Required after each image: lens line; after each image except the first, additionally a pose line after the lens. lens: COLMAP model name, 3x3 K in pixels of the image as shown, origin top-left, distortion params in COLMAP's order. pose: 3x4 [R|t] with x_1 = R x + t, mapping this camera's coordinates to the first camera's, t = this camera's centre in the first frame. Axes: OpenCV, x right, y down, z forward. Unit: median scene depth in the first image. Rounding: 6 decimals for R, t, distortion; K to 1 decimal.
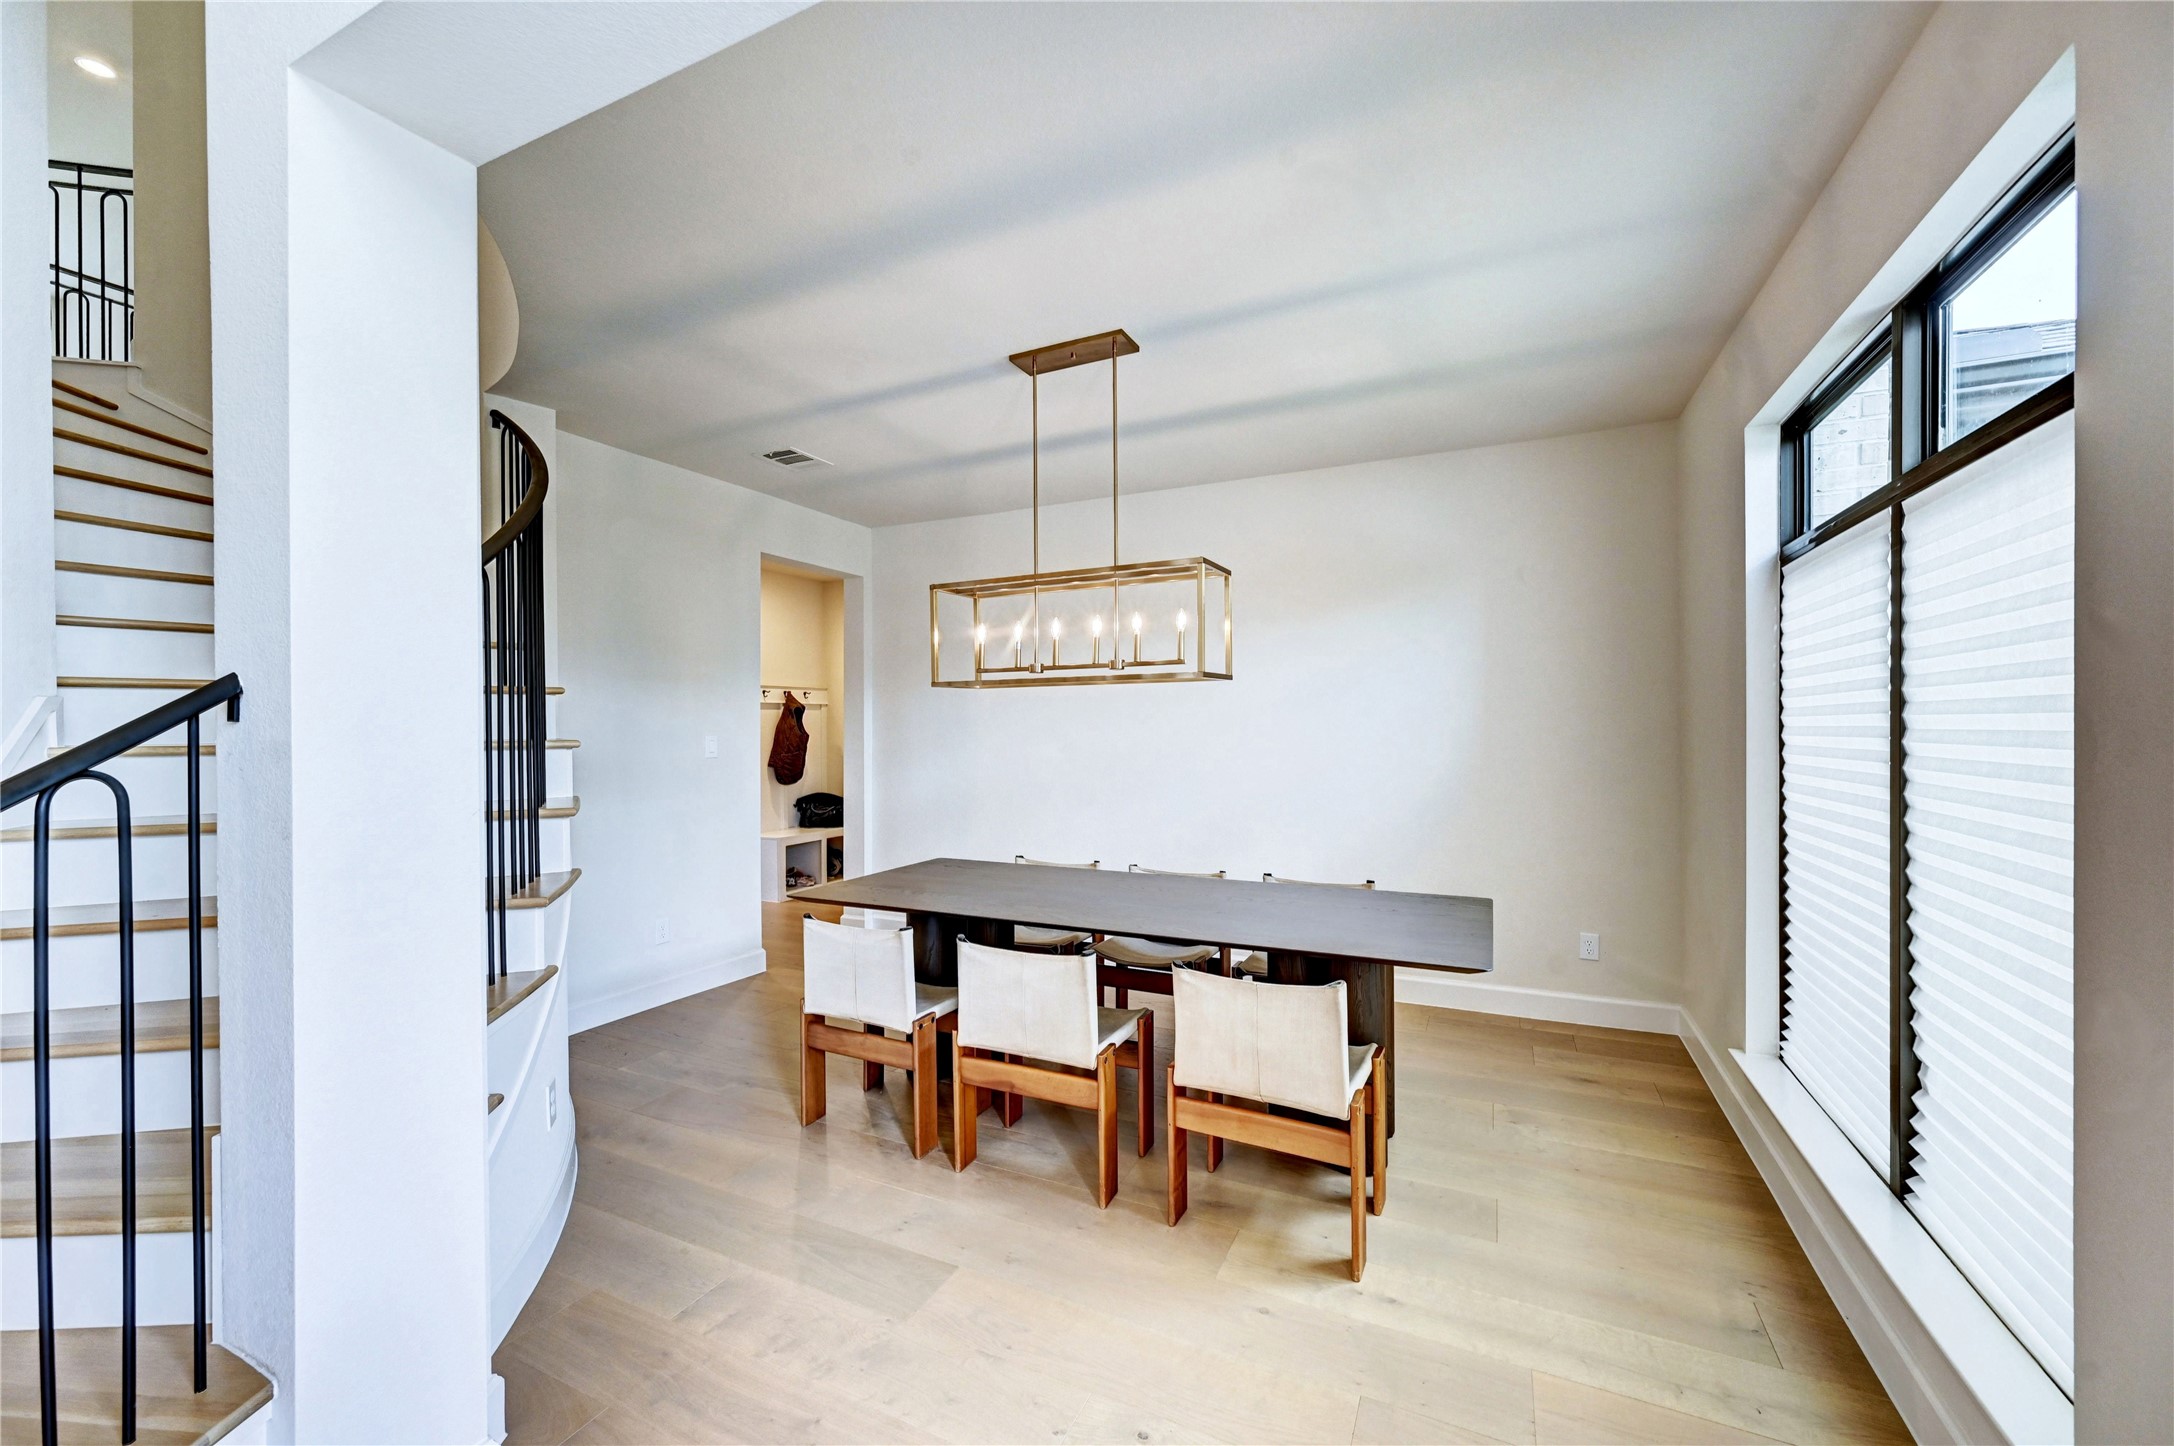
lens RADIAL K [[854.6, 0, 1088.5], [0, 854.6, 725.7], [0, 0, 1]] dist [-0.003508, 0.001018]
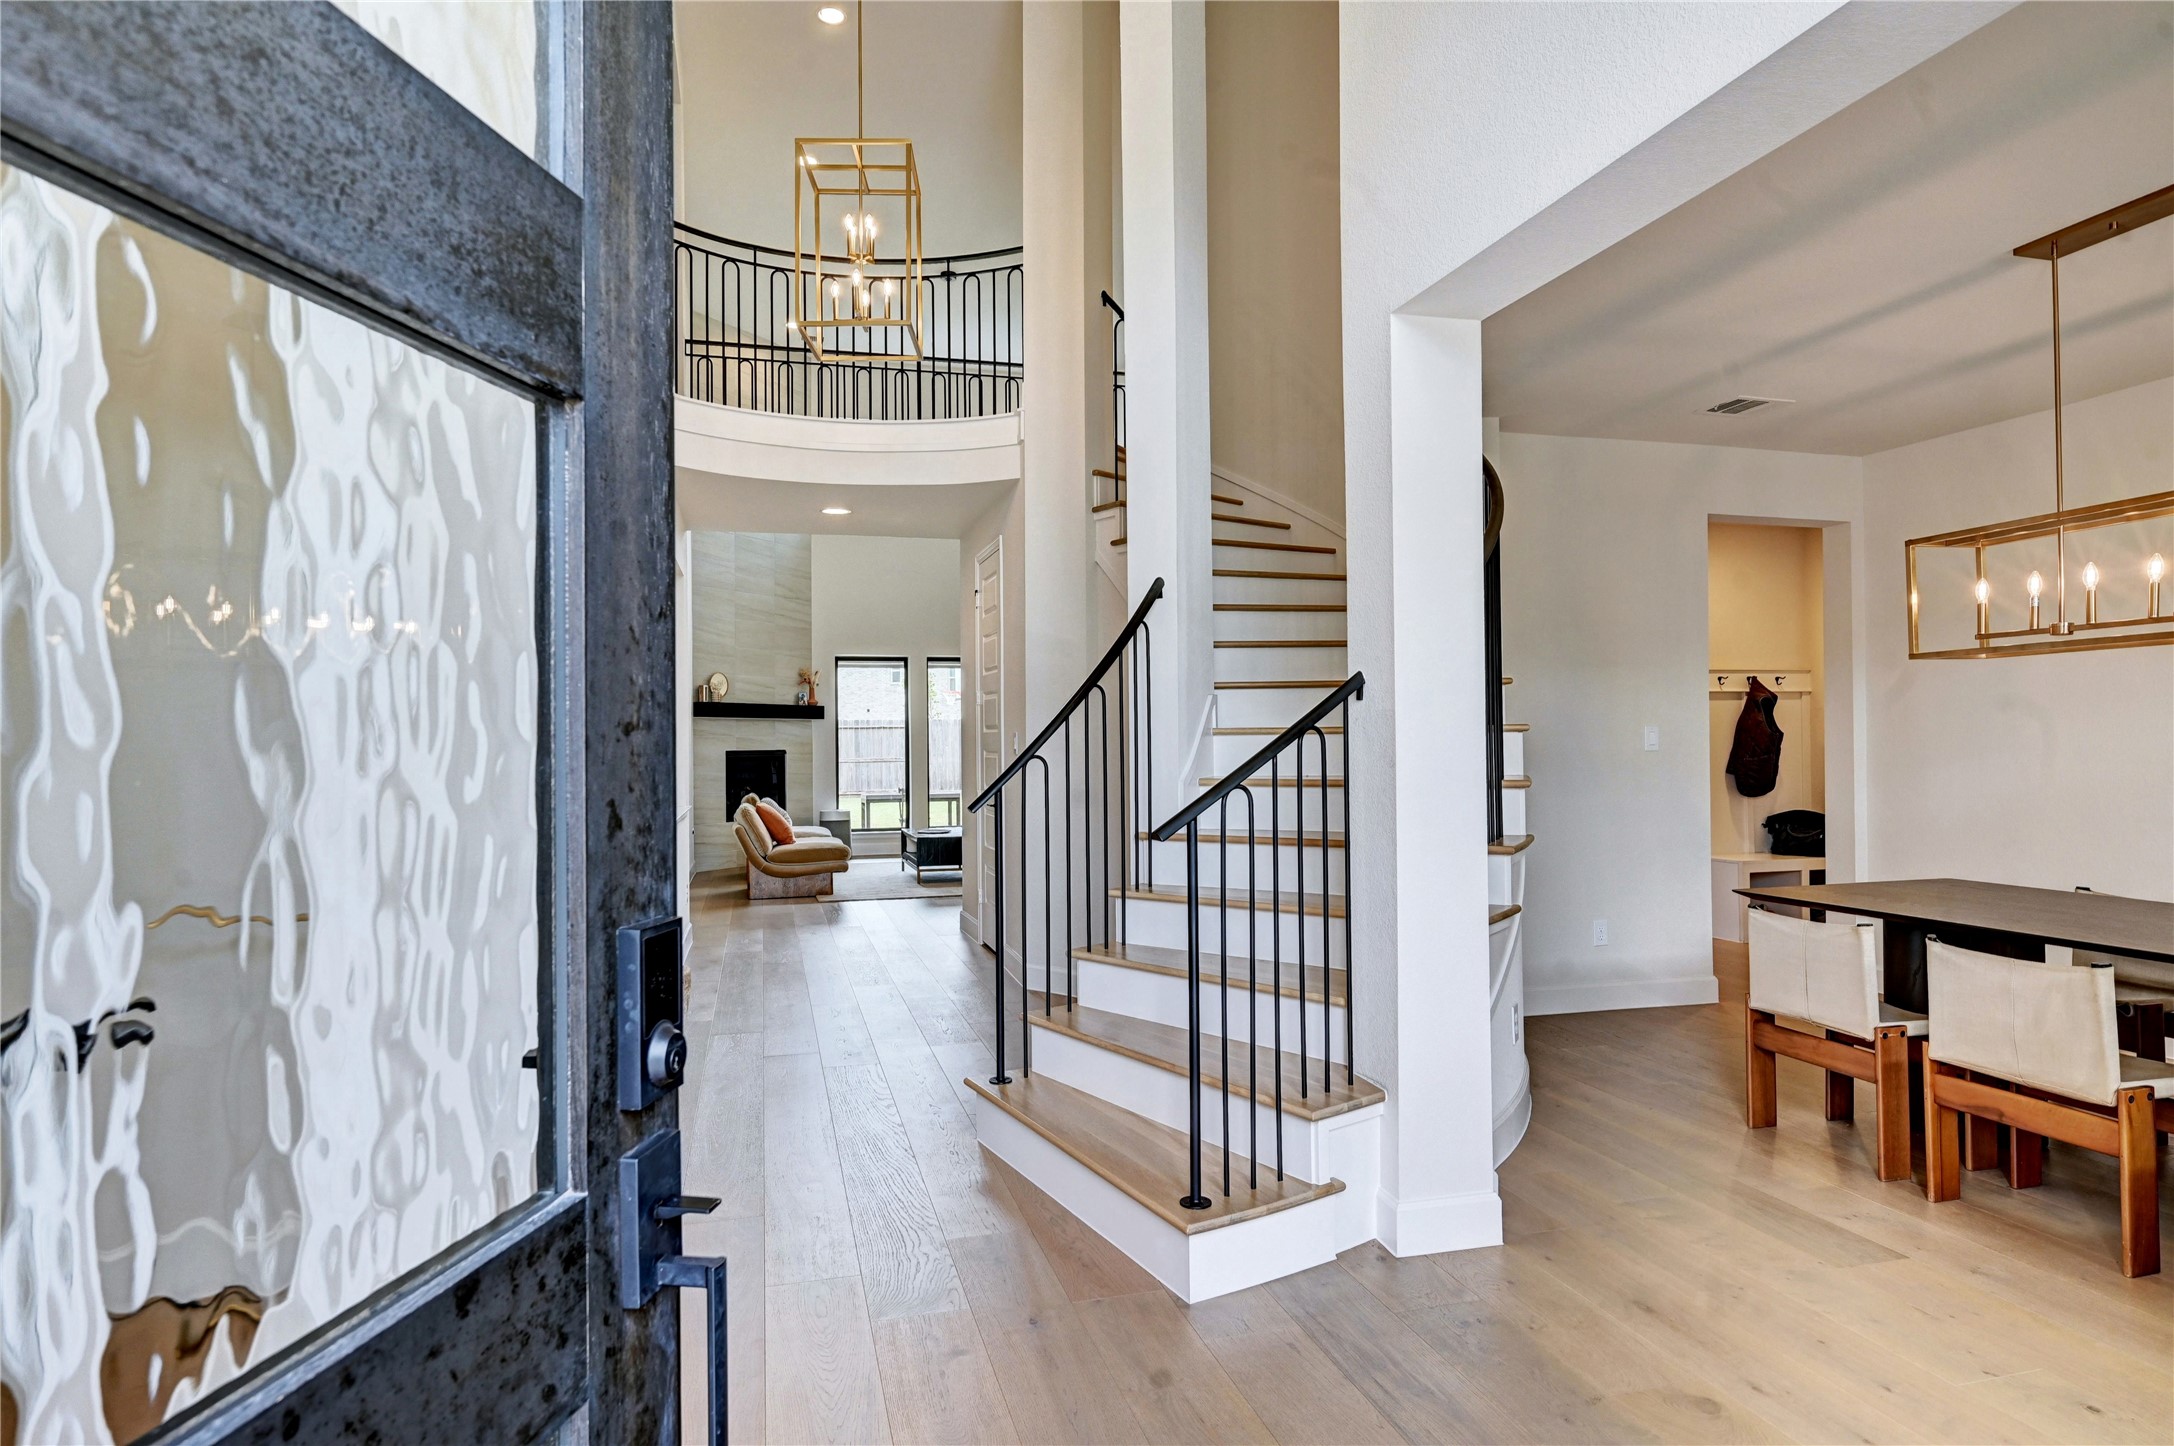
lens RADIAL K [[1200.5, 0, 1084.5], [0, 1200.5, 727.0], [0, 0, 1]] dist [0.000212, -0.003438]
pose [[0.651843, -0.009166, -0.758298, 0.192827], [0.004489, 0.999956, -0.008228, 0.029328], [0.758341, 0.001960, 0.651856, -0.418160]]
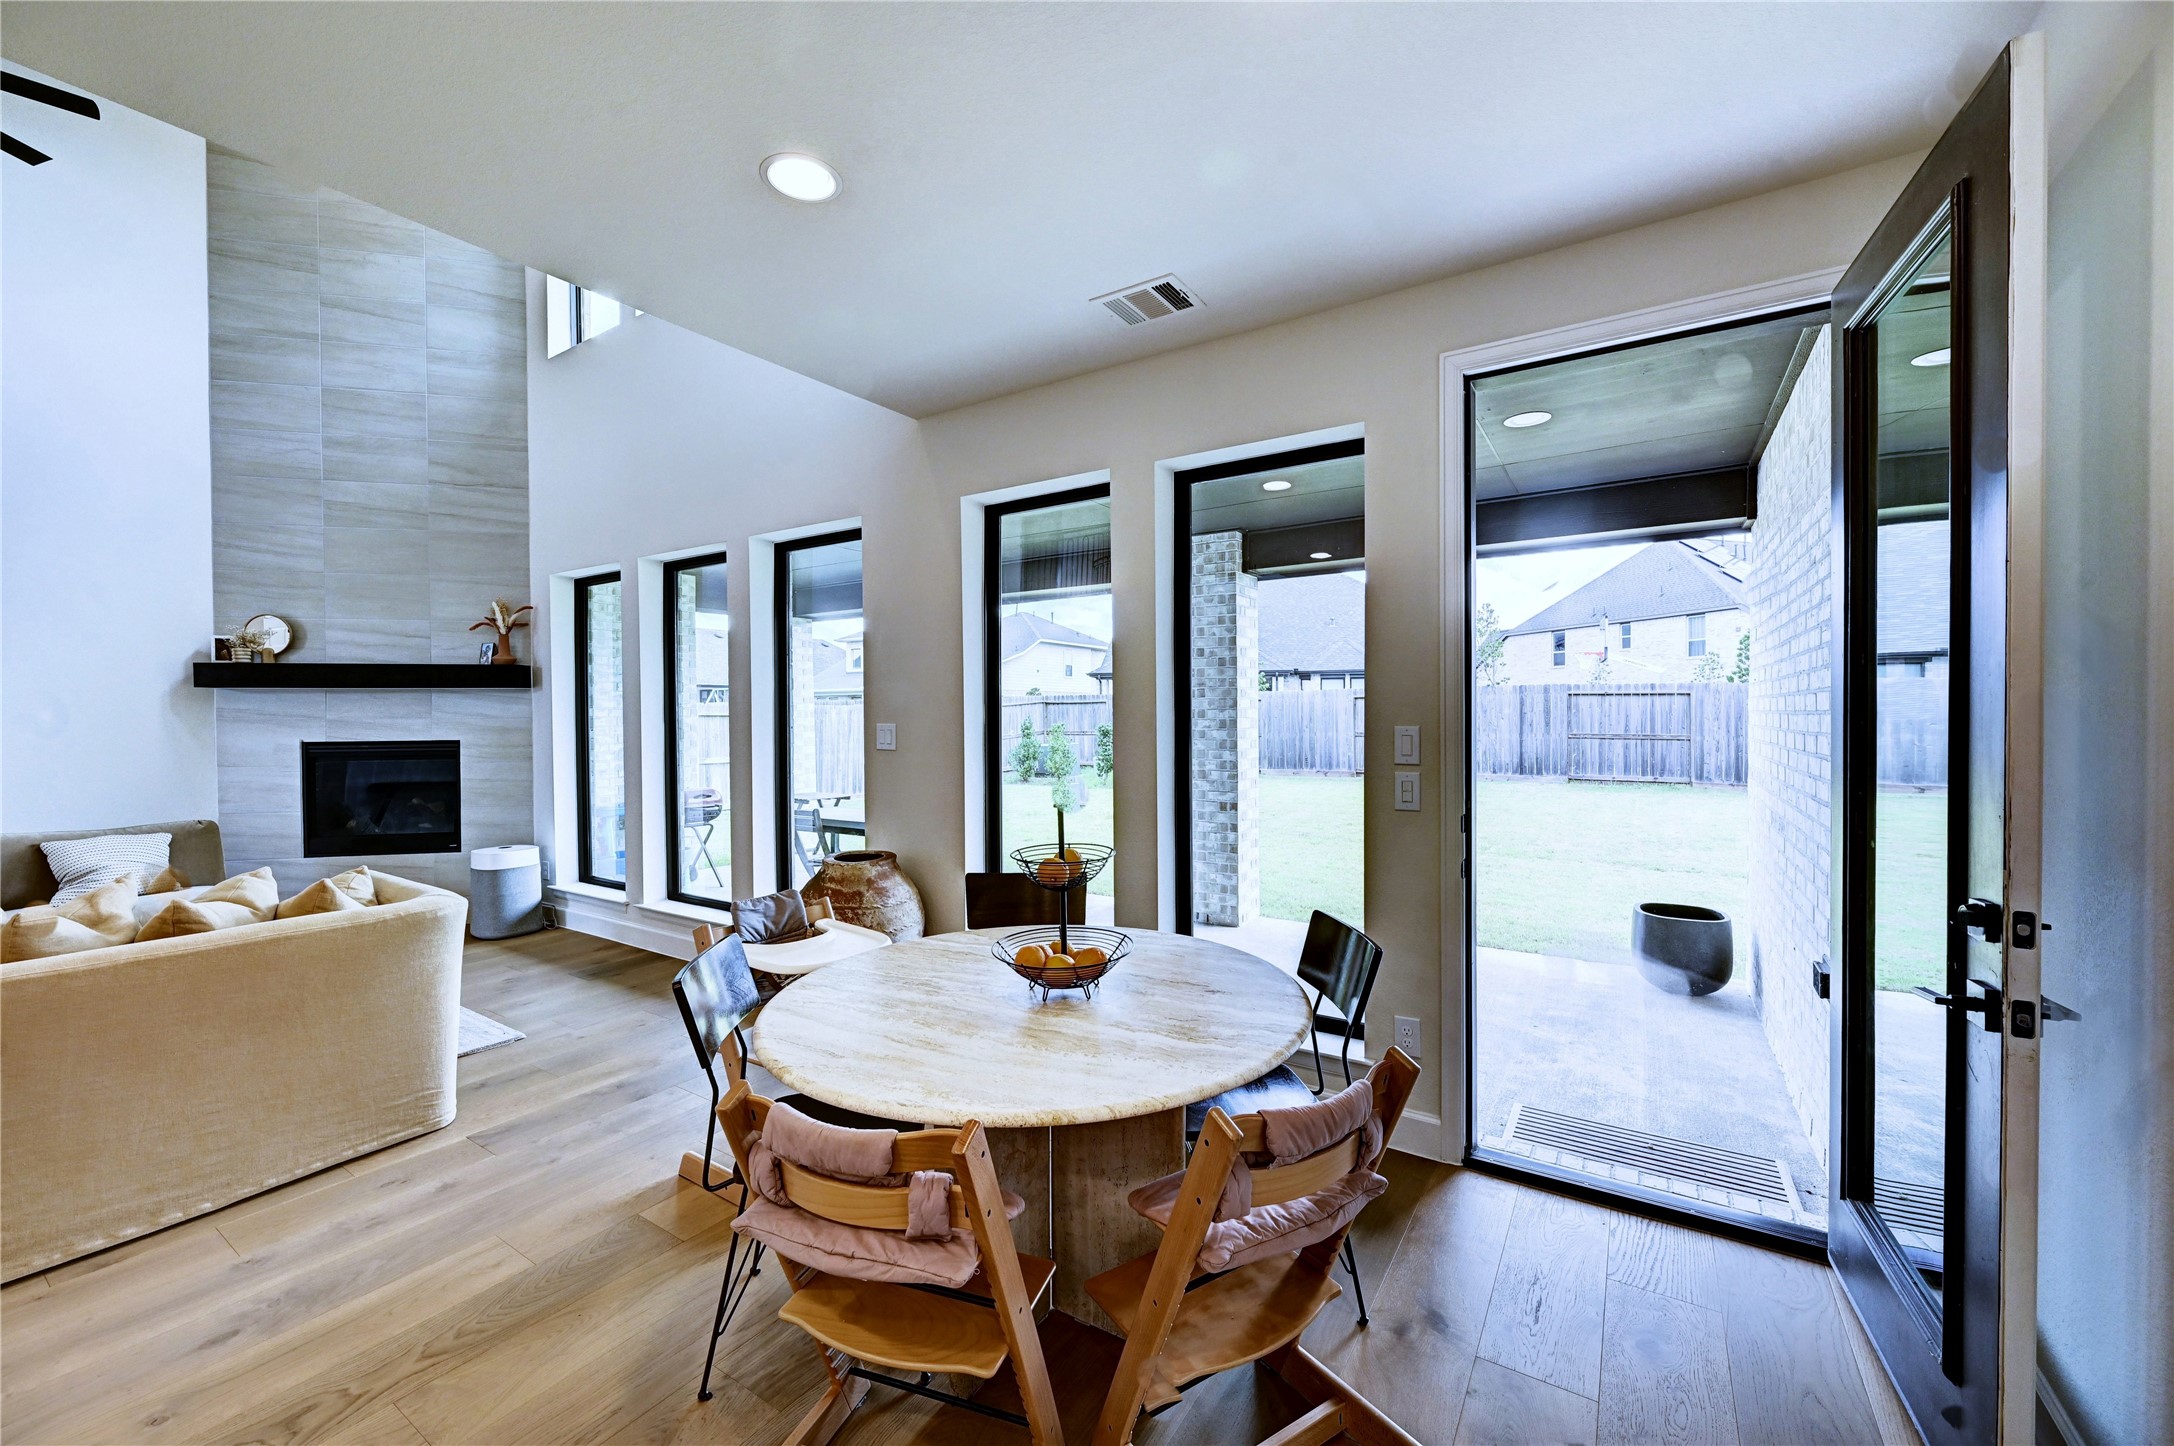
lens RADIAL K [[854.6, 0, 1085.2], [0, 854.6, 729.2], [0, 0, 1]] dist [-0.003508, 0.001018]
pose [[-0.134346, 0.025704, -0.990601, -2.228647], [0.007091, 0.999663, 0.024977, 0.011194], [0.990909, -0.003669, -0.134483, 3.302769]]
